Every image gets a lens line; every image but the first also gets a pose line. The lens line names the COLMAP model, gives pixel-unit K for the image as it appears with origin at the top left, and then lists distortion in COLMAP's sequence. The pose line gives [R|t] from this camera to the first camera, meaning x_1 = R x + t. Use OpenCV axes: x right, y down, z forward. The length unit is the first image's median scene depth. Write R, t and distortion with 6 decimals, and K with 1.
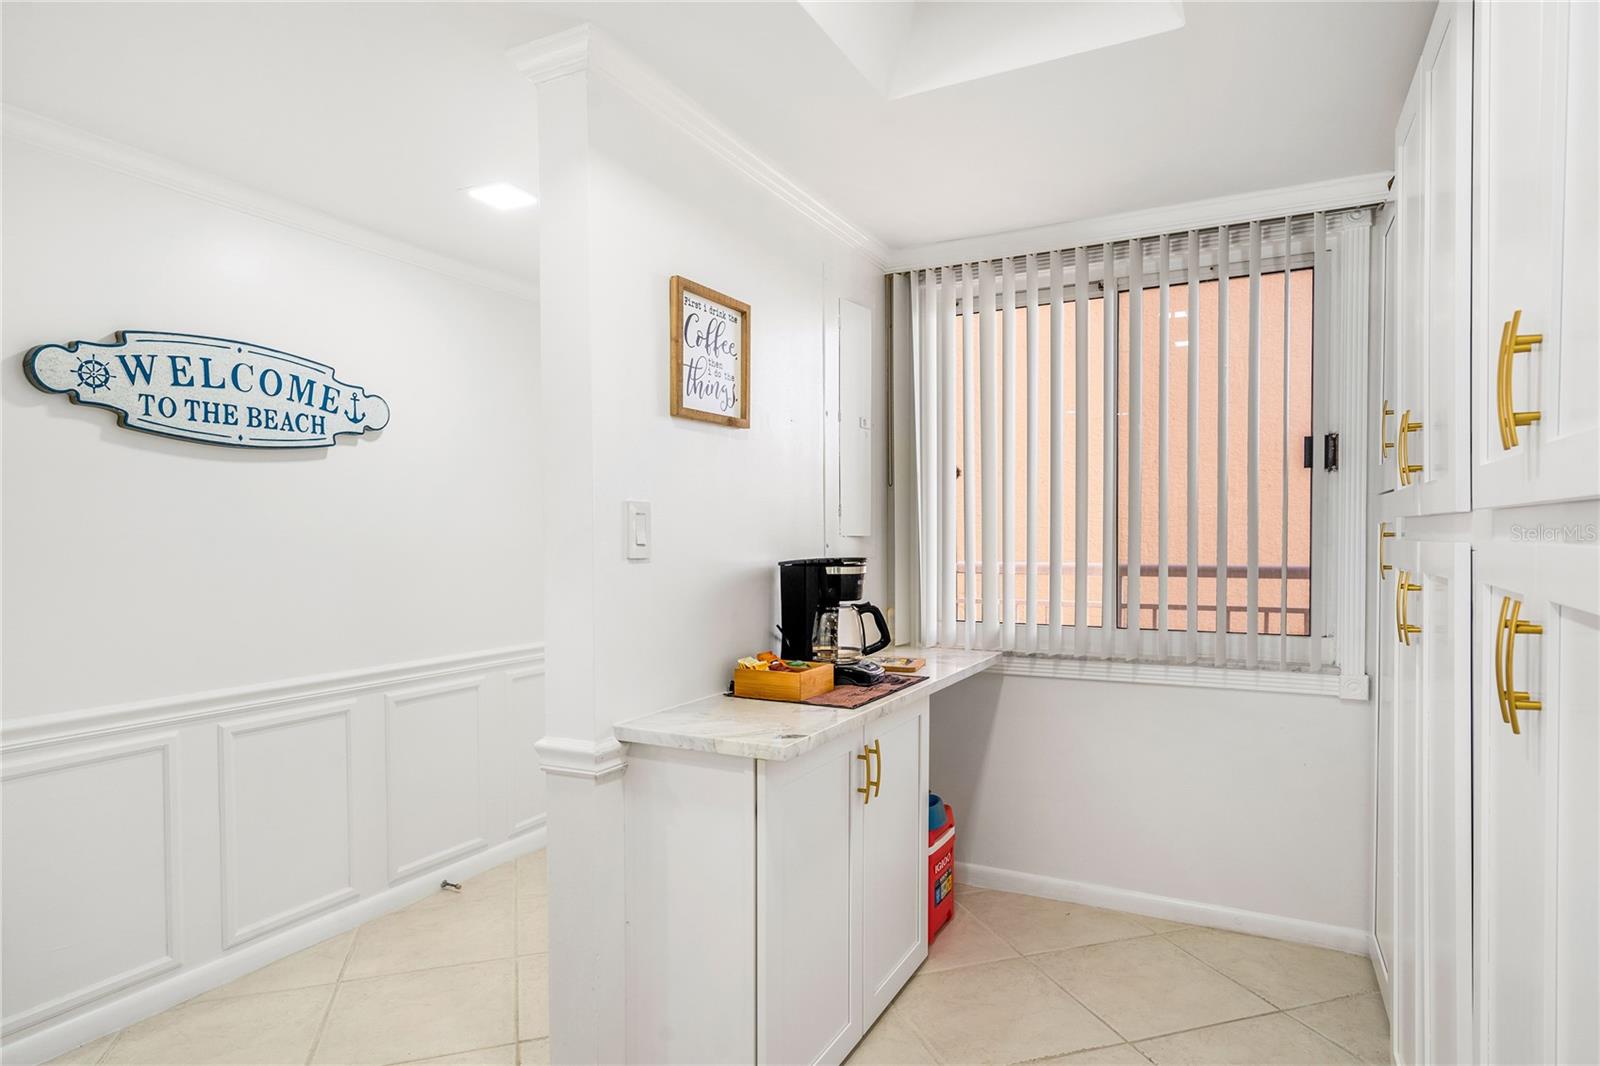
lens RADIAL K [[898.7, 0, 801.3], [0, 898.7, 552.8], [0, 0, 1]] dist [-0.003162, -0.001353]
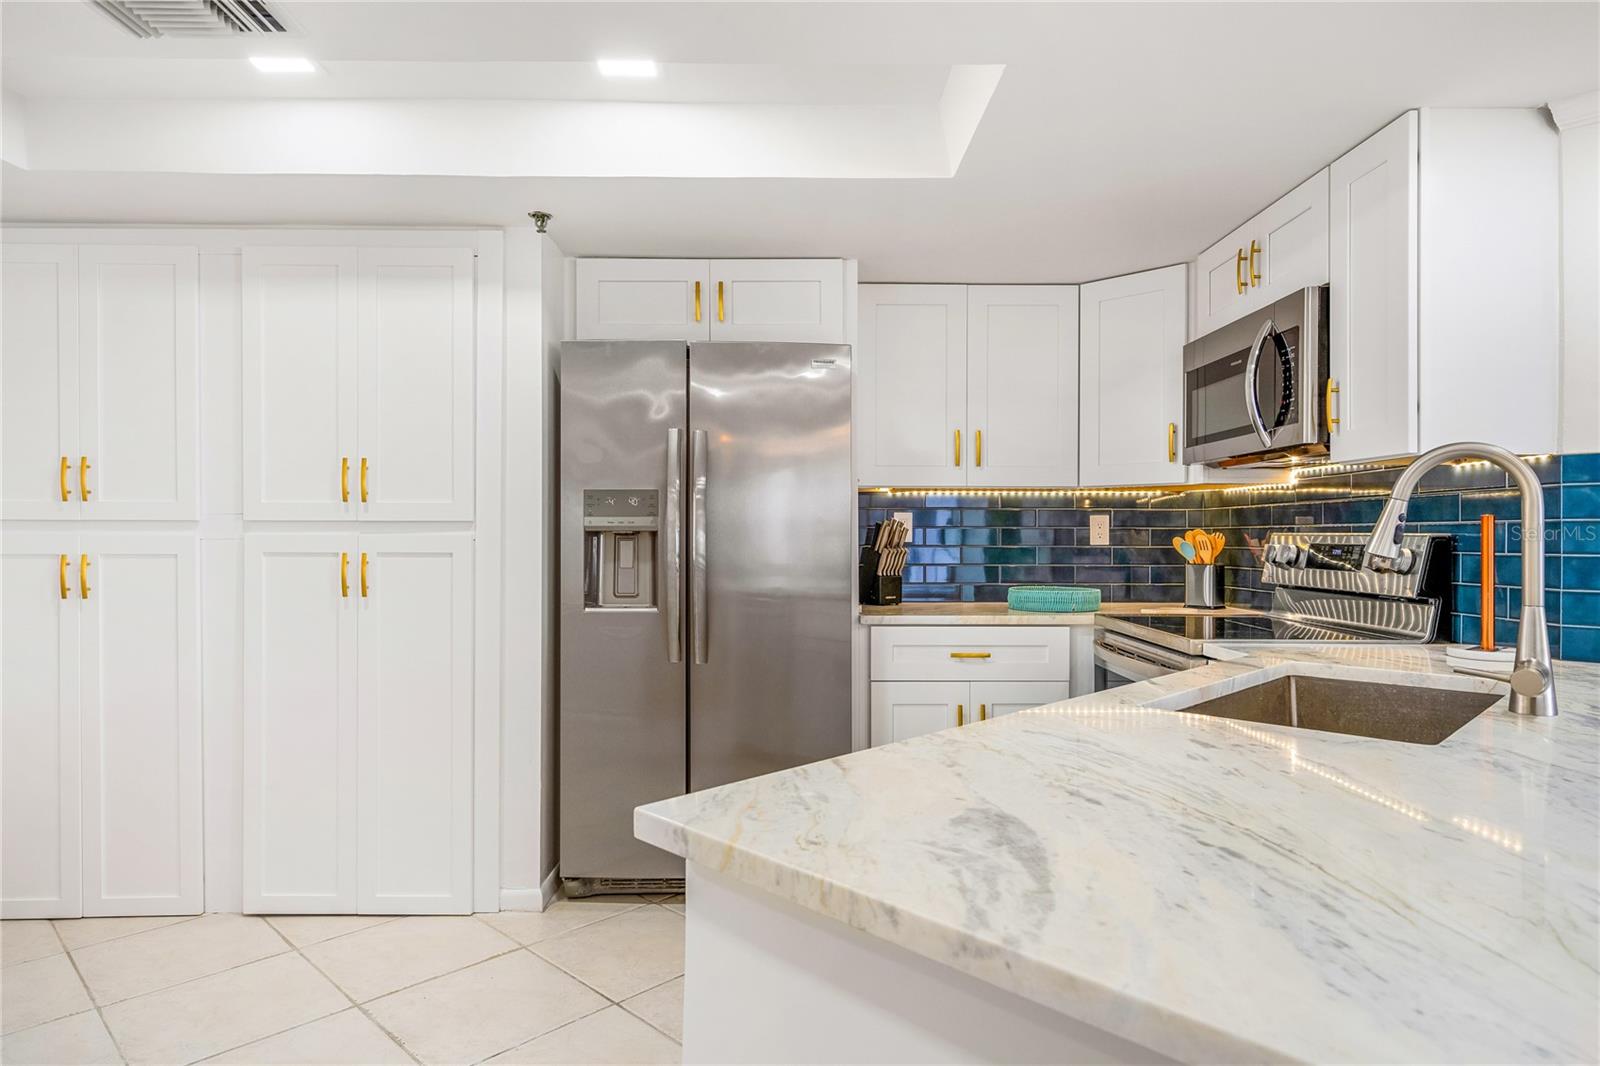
lens RADIAL K [[927.3, 0, 800.0], [0, 927.3, 533.0], [0, 0, 1]] dist [0.006793, -0.000205]
pose [[-0.470986, 0.008430, 0.882100, -0.970757], [0.020186, 0.999796, 0.001223, 0.004702], [-0.881910, 0.018382, -0.471060, 0.432016]]
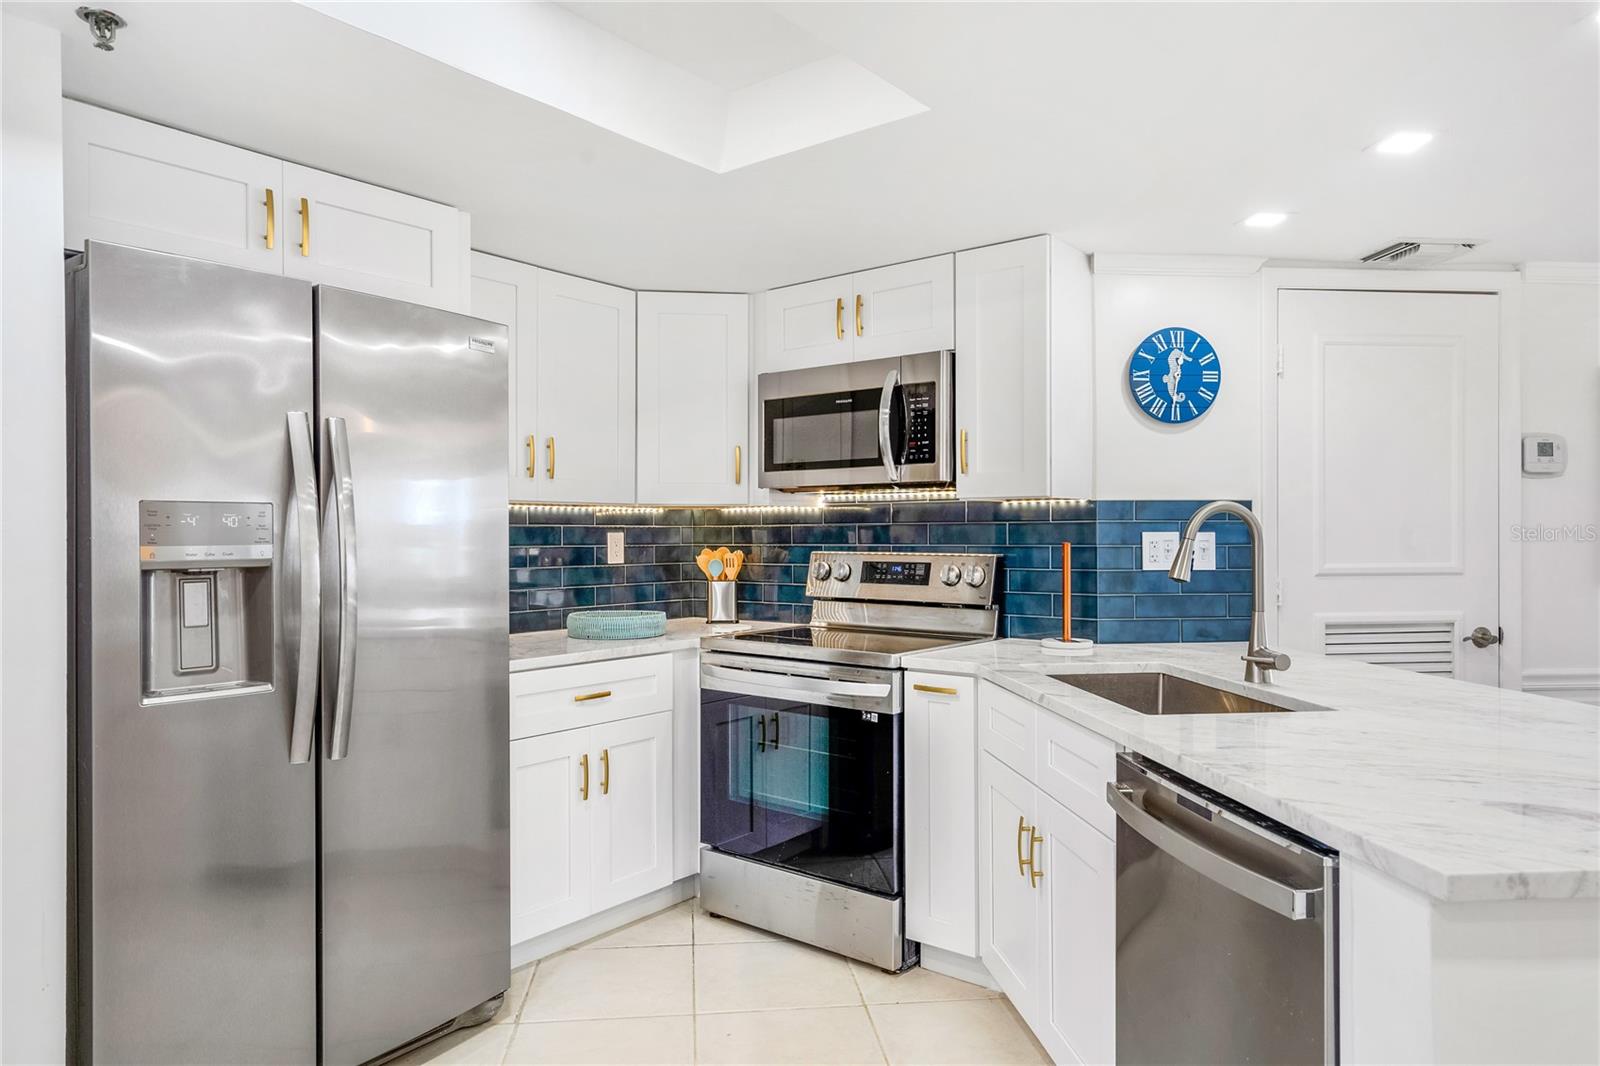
lens RADIAL K [[1002.5, 0, 800.0], [0, 1002.5, 533.0], [0, 0, 1]] dist [0.000342, -0.001691]
pose [[-0.981212, 0.010192, 0.192661, -0.432308], [0.013875, 0.999746, 0.017776, -0.036504], [-0.192431, 0.020115, -0.981104, 0.767458]]
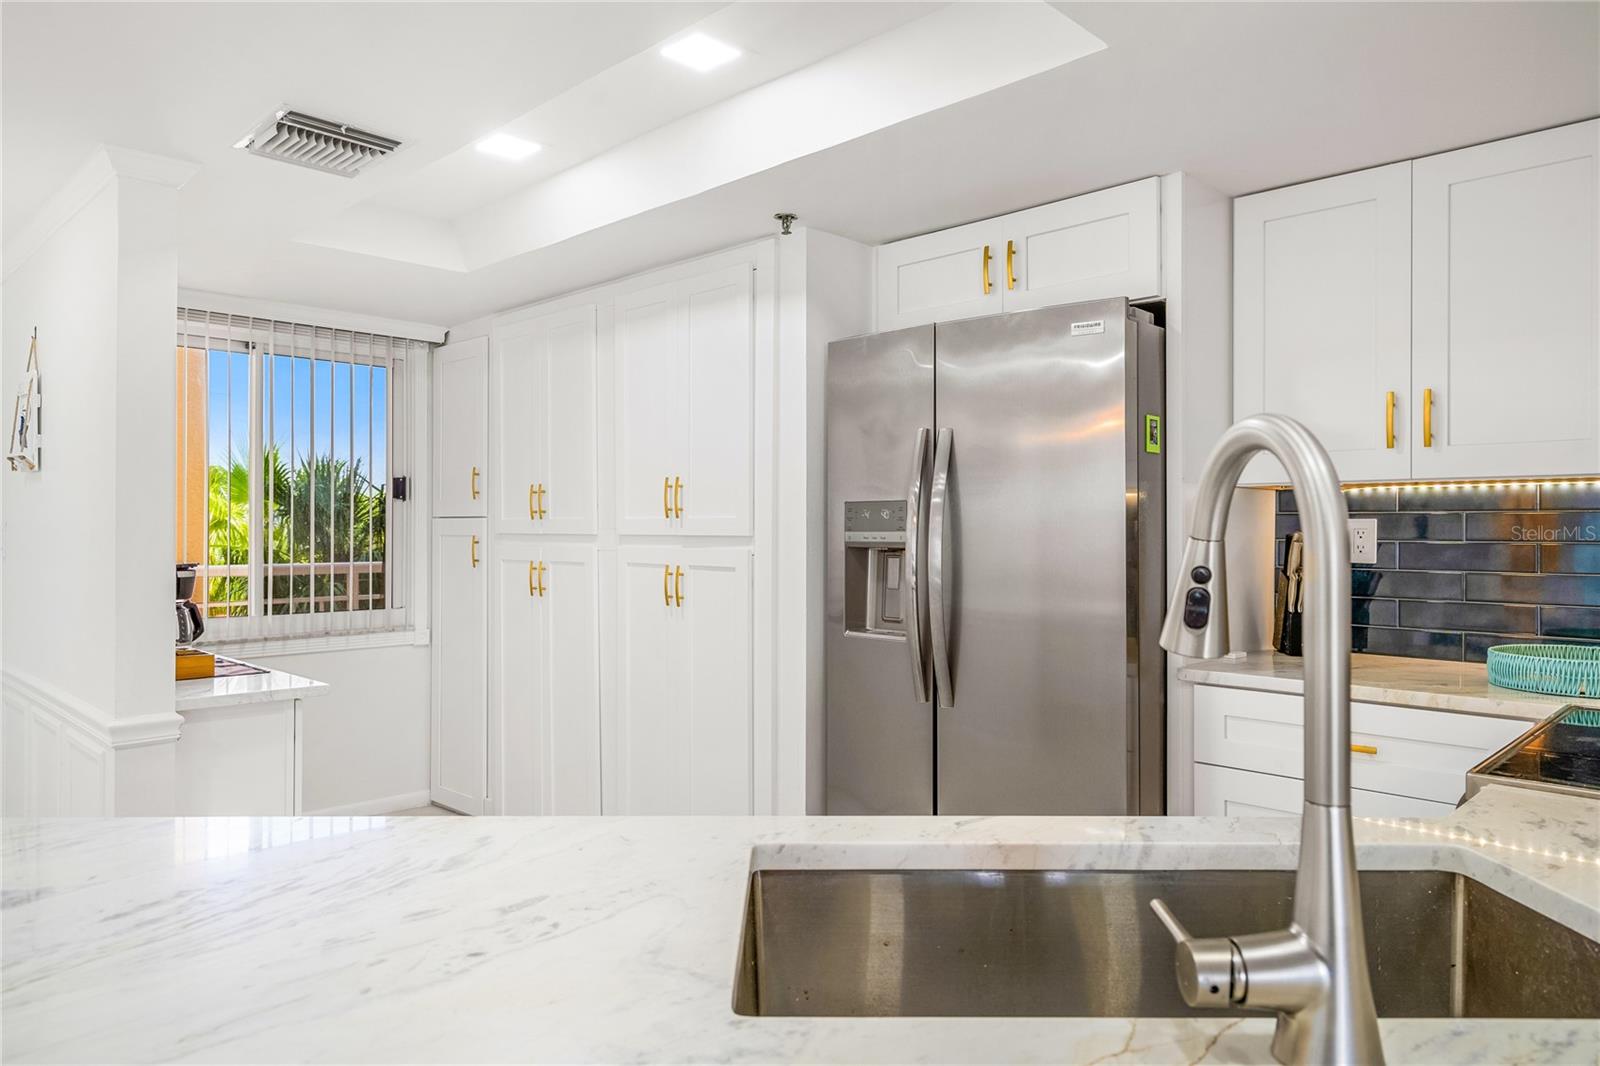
lens RADIAL K [[1030.7, 0, 797.9], [0, 1030.7, 526.1], [0, 0, 1]] dist [0.001163, -0.001799]
pose [[0.294528, 0.008458, 0.955605, -0.967271], [0.017588, 0.999744, -0.014269, -0.010058], [-0.955481, 0.021009, 0.294304, -0.188472]]
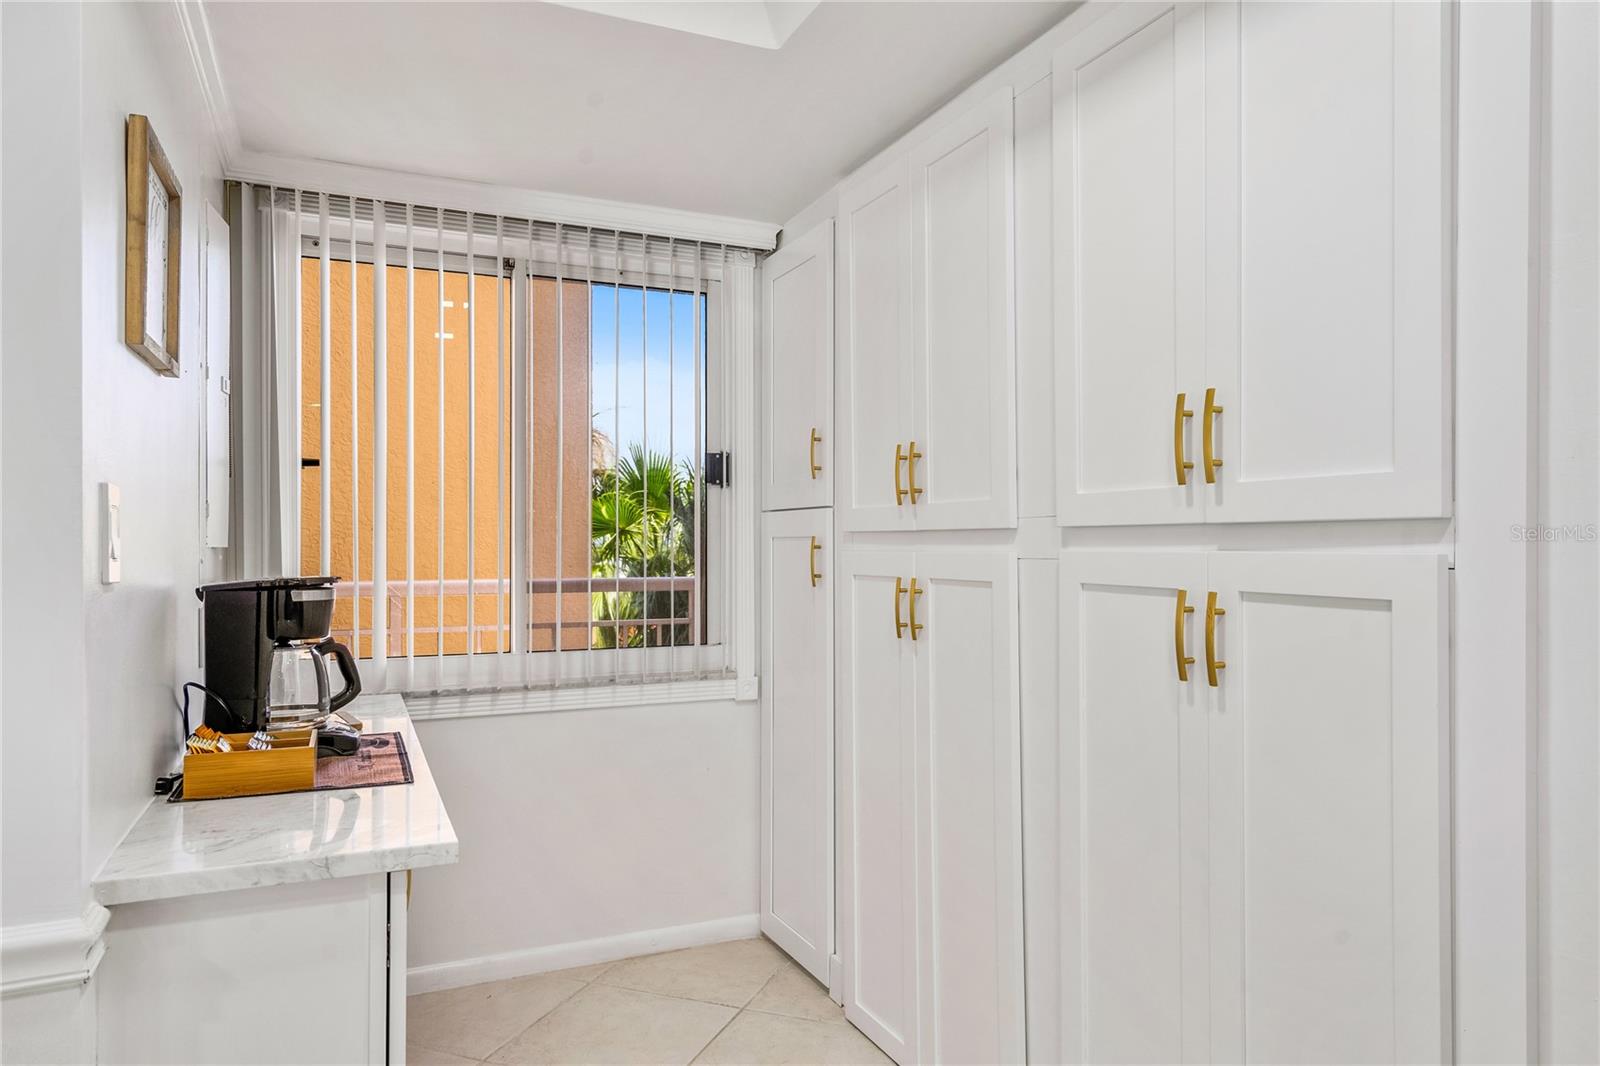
lens RADIAL K [[1027.4, 0, 798.6], [0, 1027.4, 540.3], [0, 0, 1]] dist [0.009142, 0.000688]
pose [[0.622263, 0.008389, 0.782763, -0.323263], [0.014539, 0.999646, -0.022271, -0.000048], [-0.782673, 0.025239, 0.621921, 0.182920]]
